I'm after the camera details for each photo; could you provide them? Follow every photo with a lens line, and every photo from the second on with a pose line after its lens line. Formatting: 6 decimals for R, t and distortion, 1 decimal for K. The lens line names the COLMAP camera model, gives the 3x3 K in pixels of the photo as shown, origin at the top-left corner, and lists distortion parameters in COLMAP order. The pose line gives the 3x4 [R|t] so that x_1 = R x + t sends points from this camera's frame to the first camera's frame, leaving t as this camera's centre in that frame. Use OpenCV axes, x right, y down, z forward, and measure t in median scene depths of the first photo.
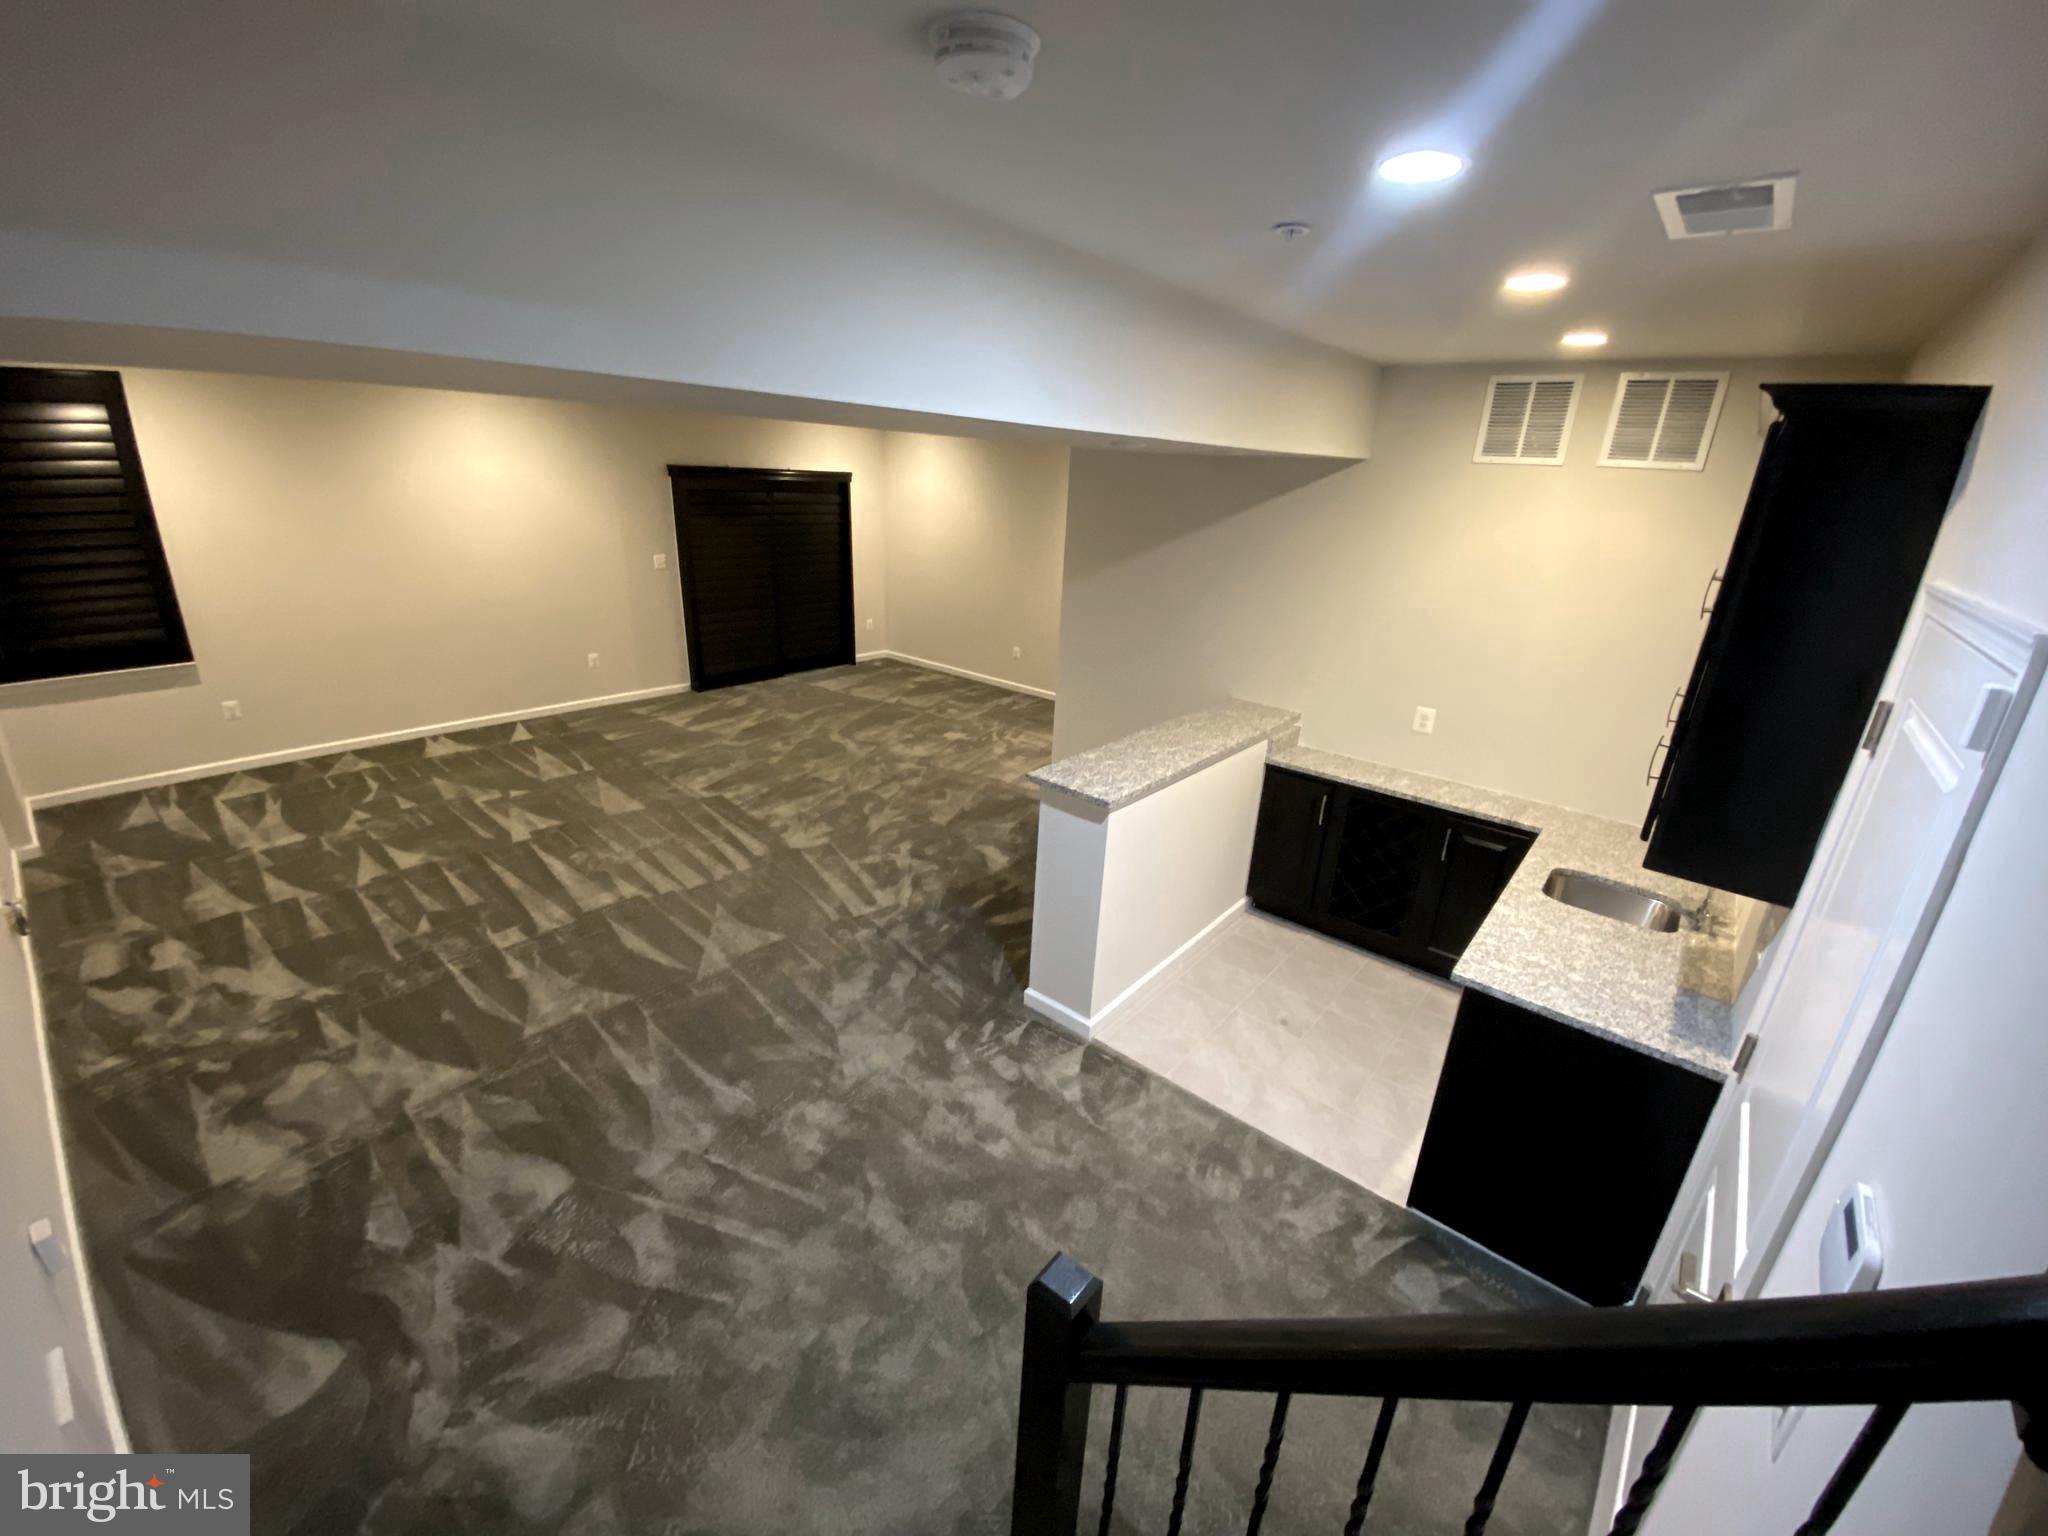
lens RADIAL K [[832.9, 0, 1031.4], [0, 832.9, 768.1], [0, 0, 1]] dist [0.009790, -0.015837]
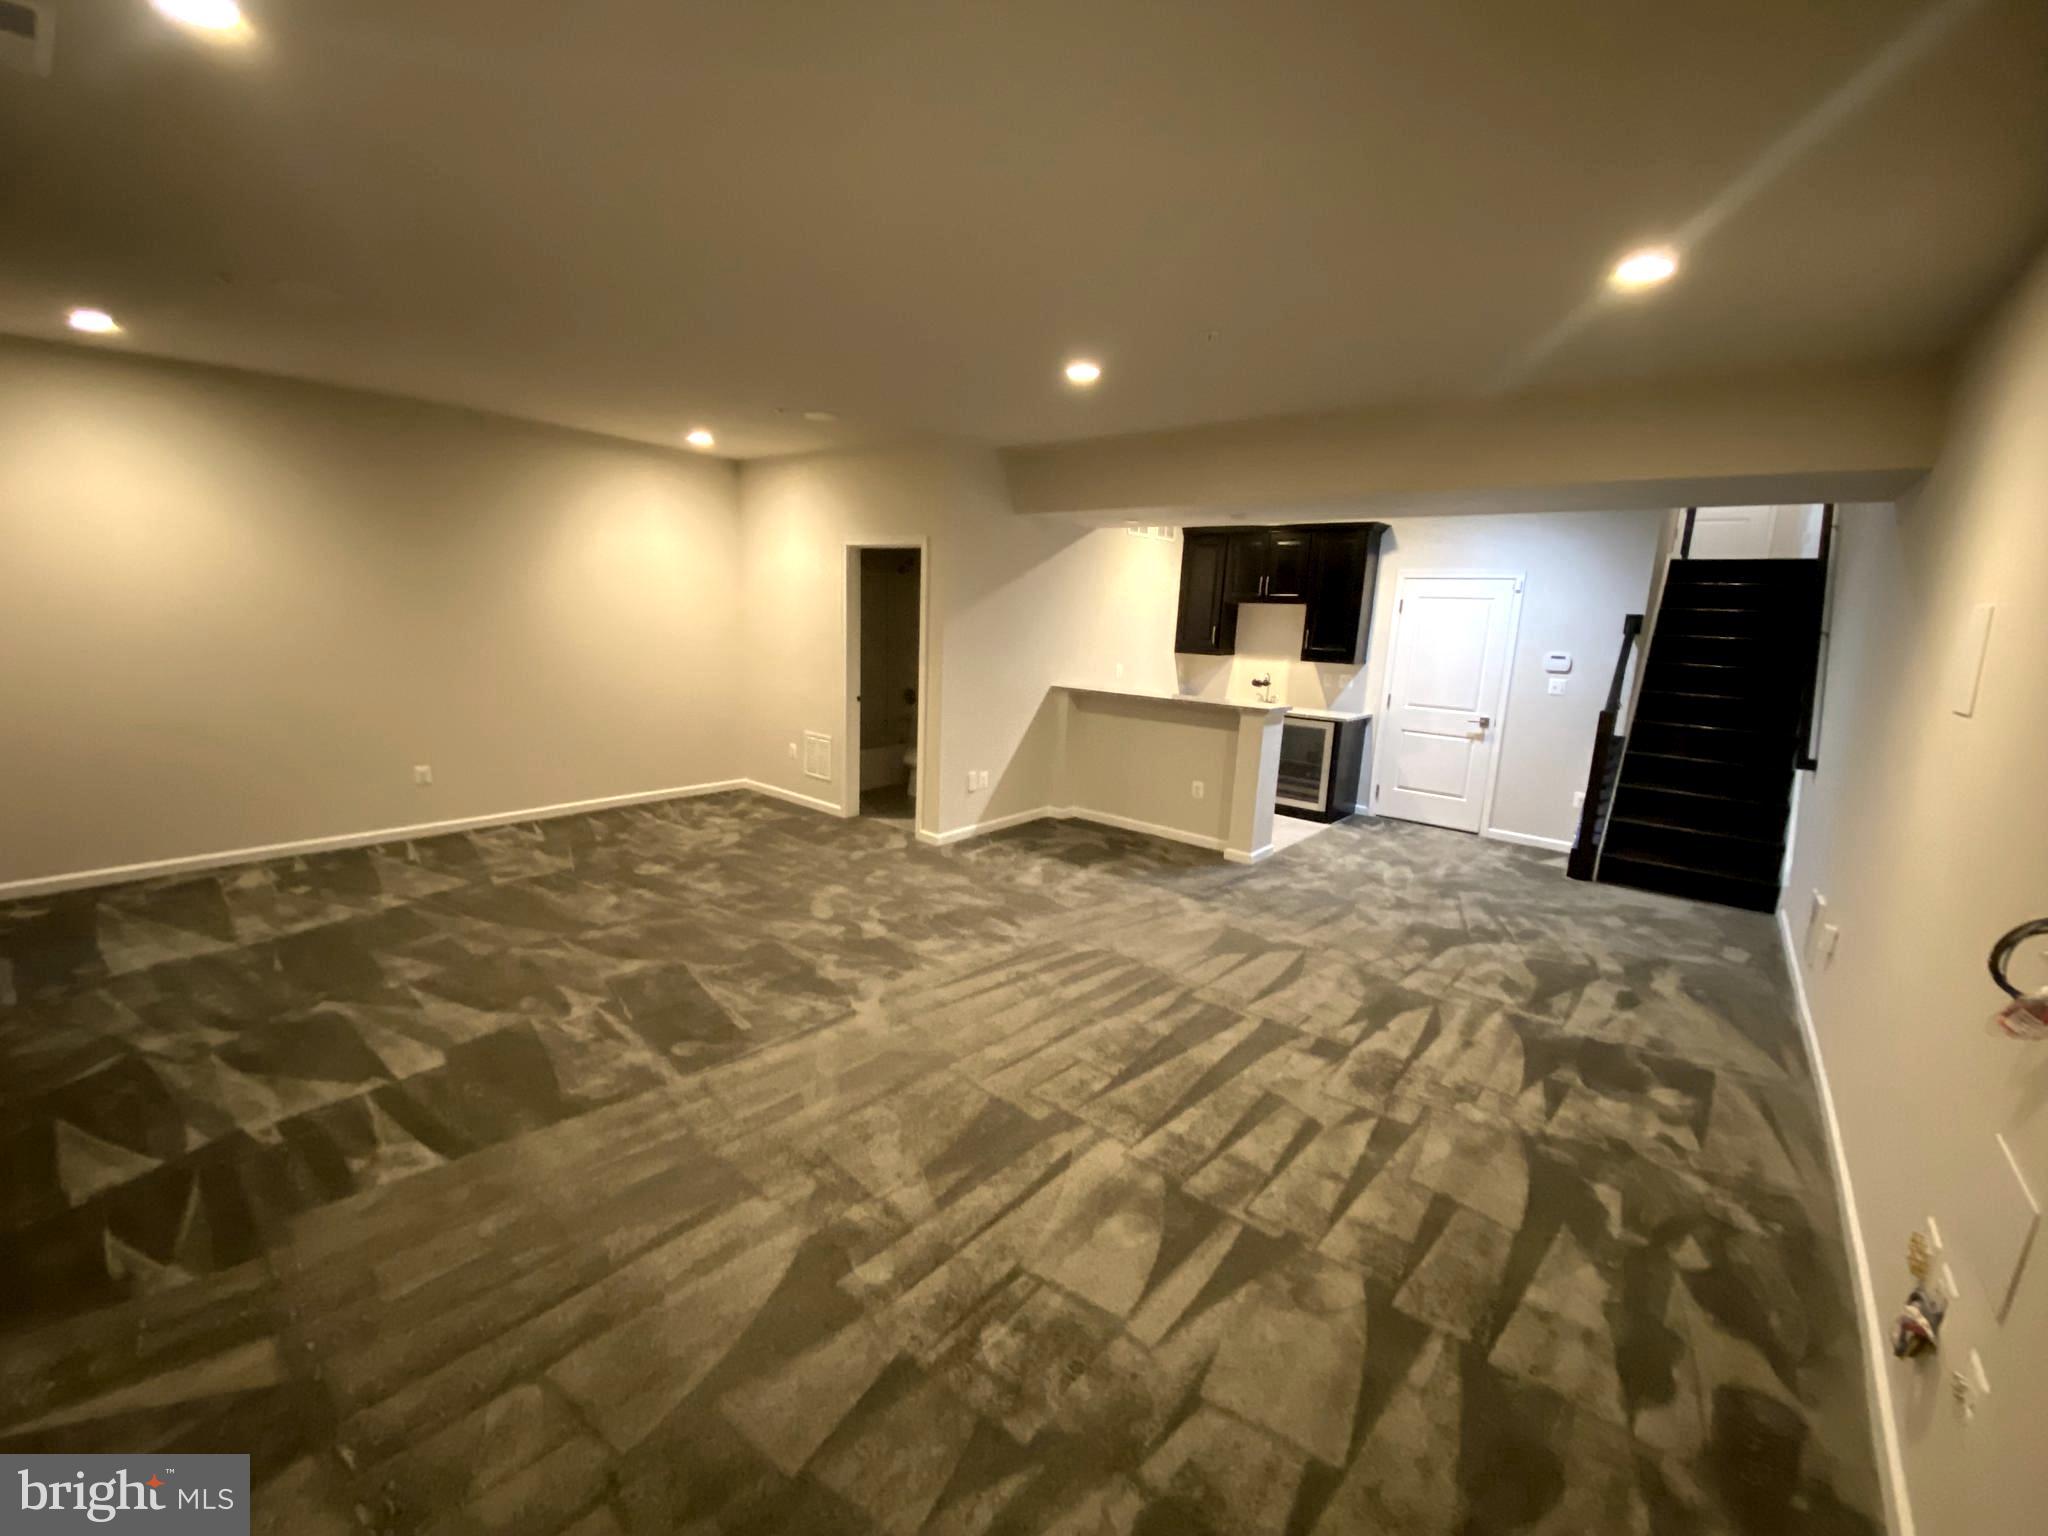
lens RADIAL K [[832.9, 0, 1031.4], [0, 832.9, 768.1], [0, 0, 1]] dist [0.009790, -0.015837]
pose [[0.021153, -0.251767, 0.967557, -0.751055], [0.289992, 0.927713, 0.235059, -0.192580], [-0.956795, 0.275611, 0.092634, 0.603286]]
